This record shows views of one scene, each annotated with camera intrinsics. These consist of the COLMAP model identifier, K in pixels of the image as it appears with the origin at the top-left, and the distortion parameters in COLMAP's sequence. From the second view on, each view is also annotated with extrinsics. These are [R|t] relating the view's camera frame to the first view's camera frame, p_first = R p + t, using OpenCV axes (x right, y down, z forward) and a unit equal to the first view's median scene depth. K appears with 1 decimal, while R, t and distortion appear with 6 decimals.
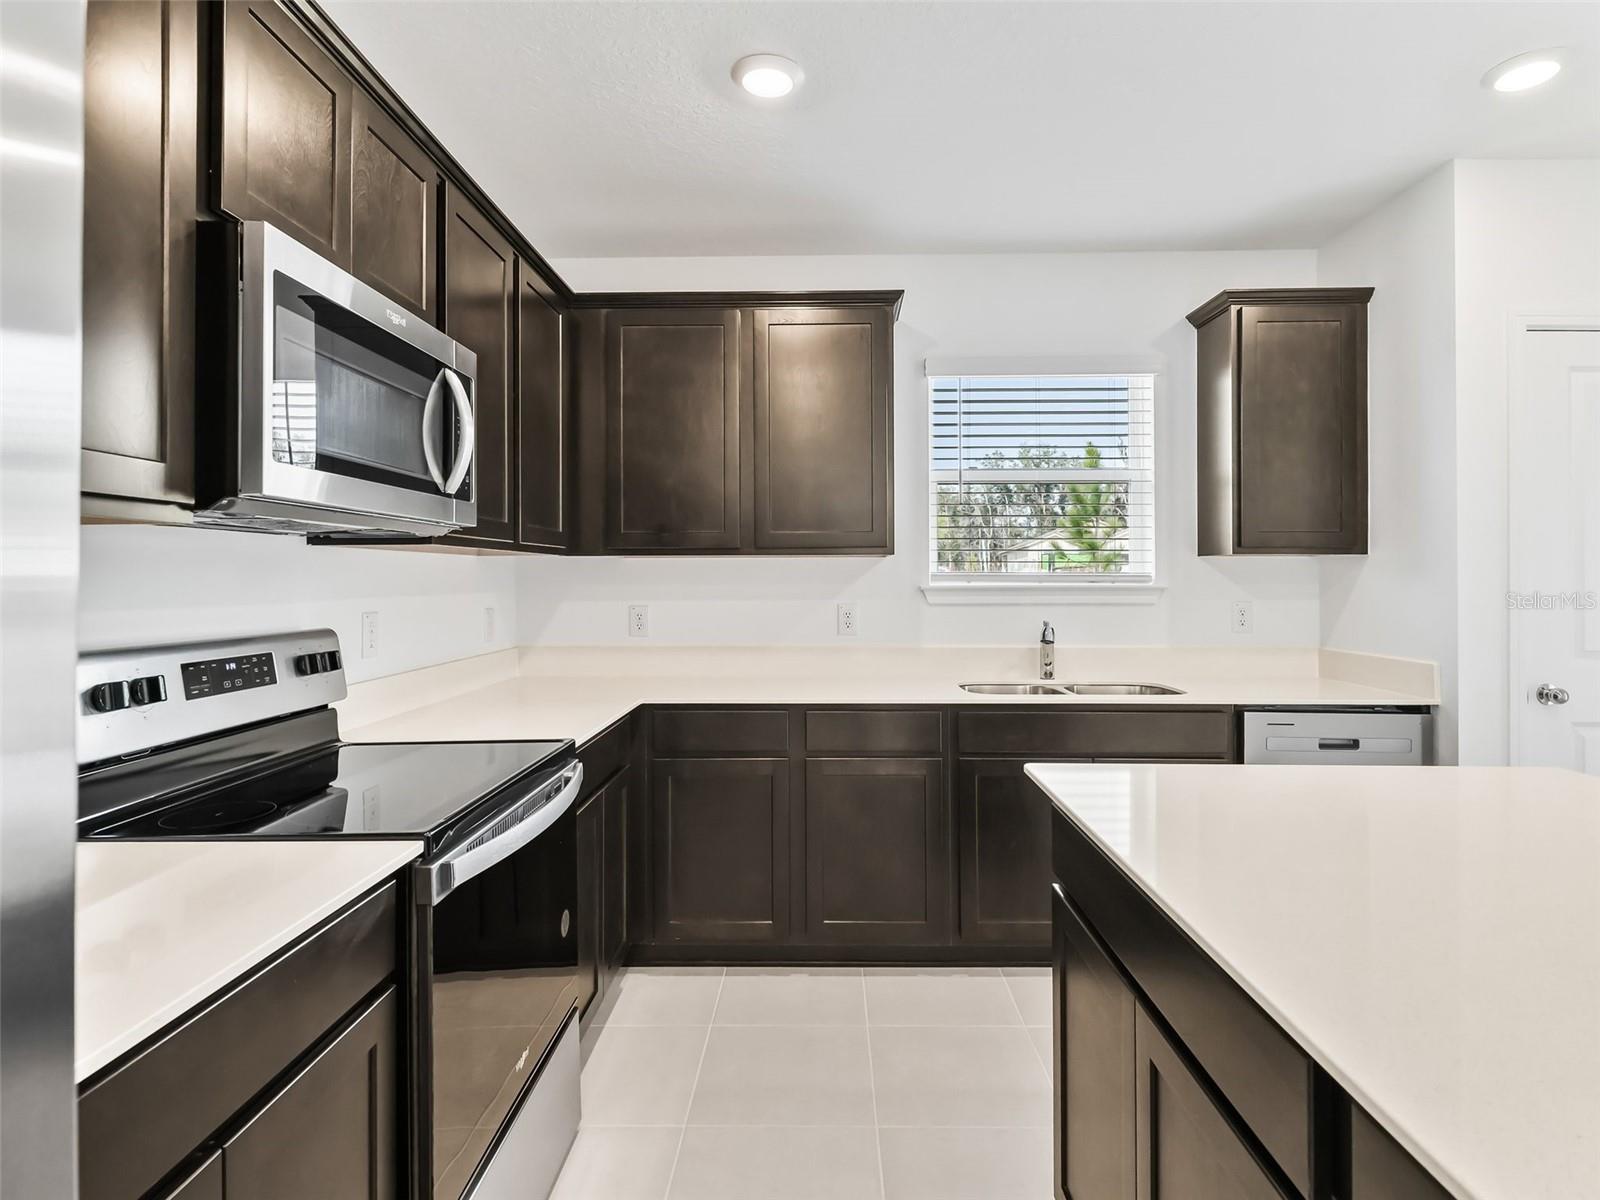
lens RADIAL K [[822.6, 0, 813.7], [0, 822.6, 579.4], [0, 0, 1]] dist [-0.002459, -0.000898]
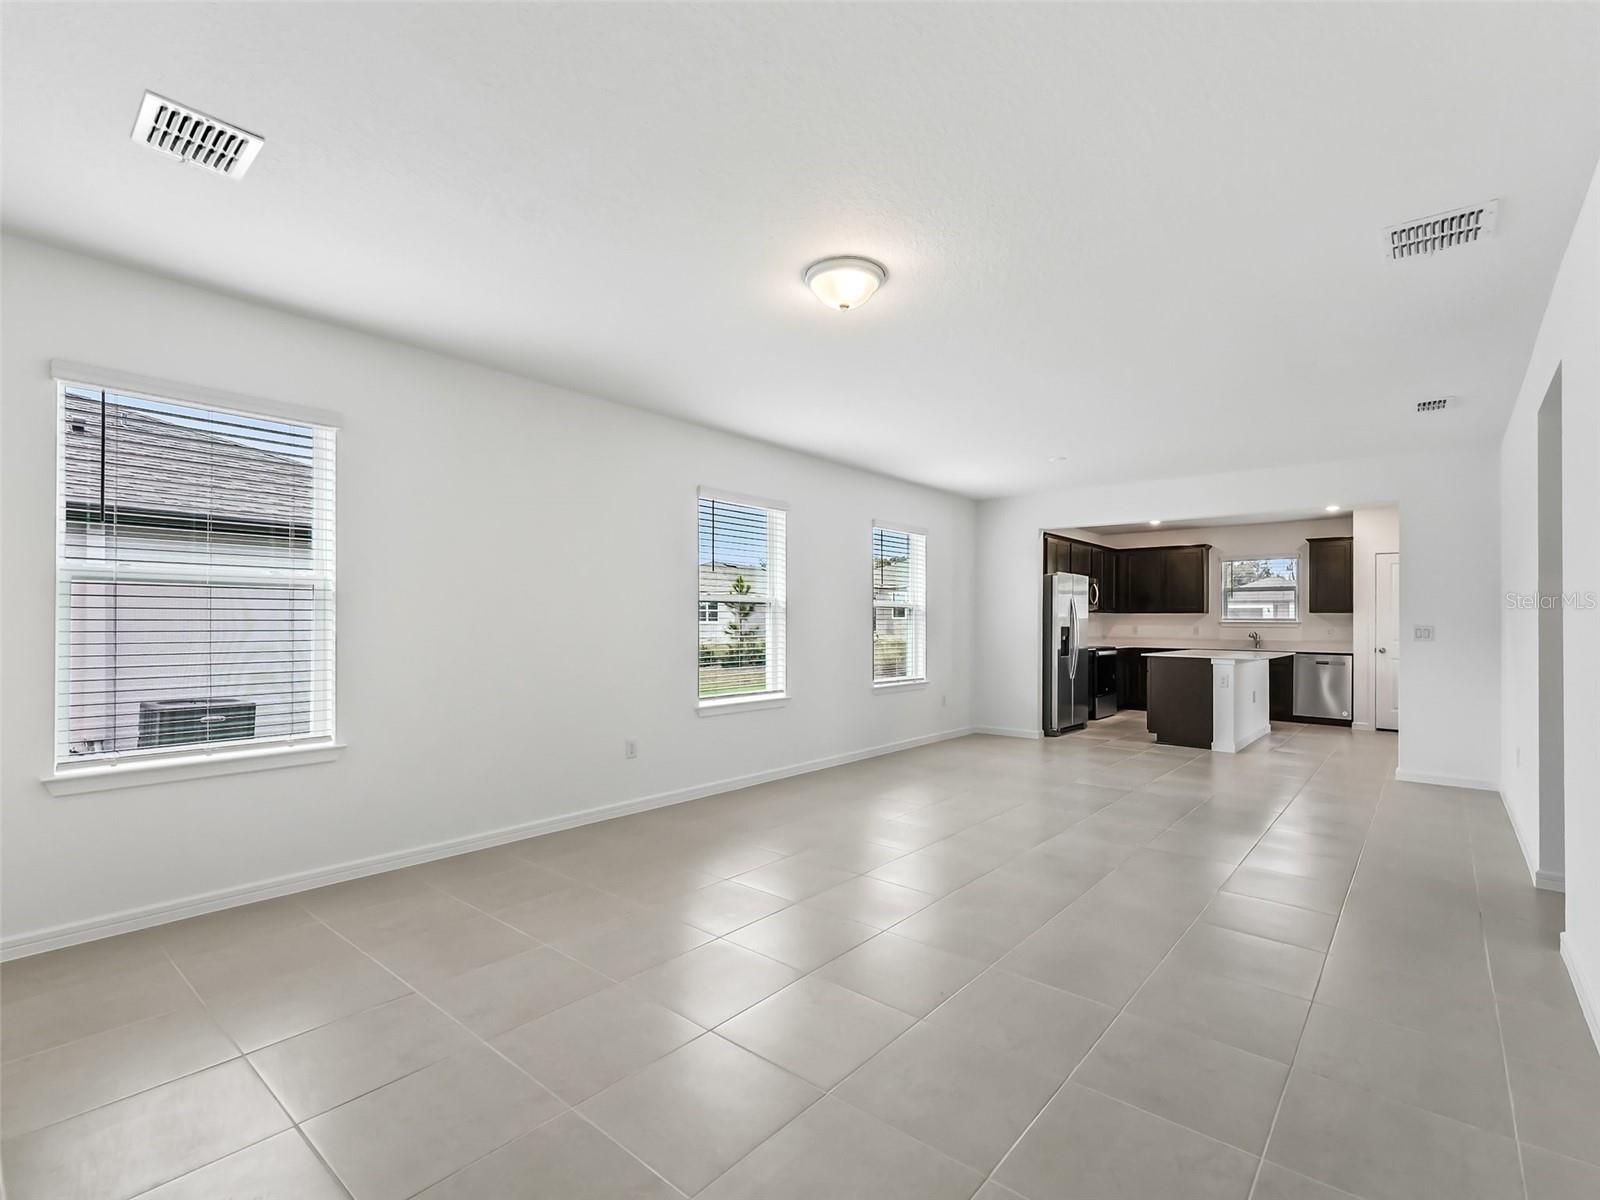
lens RADIAL K [[731.9, 0, 822.0], [0, 731.9, 618.5], [0, 0, 1]] dist [-0.007145, -0.002645]
pose [[0.768562, 0.003325, -0.639767, 0.961173], [-0.006685, 0.999974, -0.002833, 0.018517], [0.639741, 0.006454, 0.768564, -2.903476]]
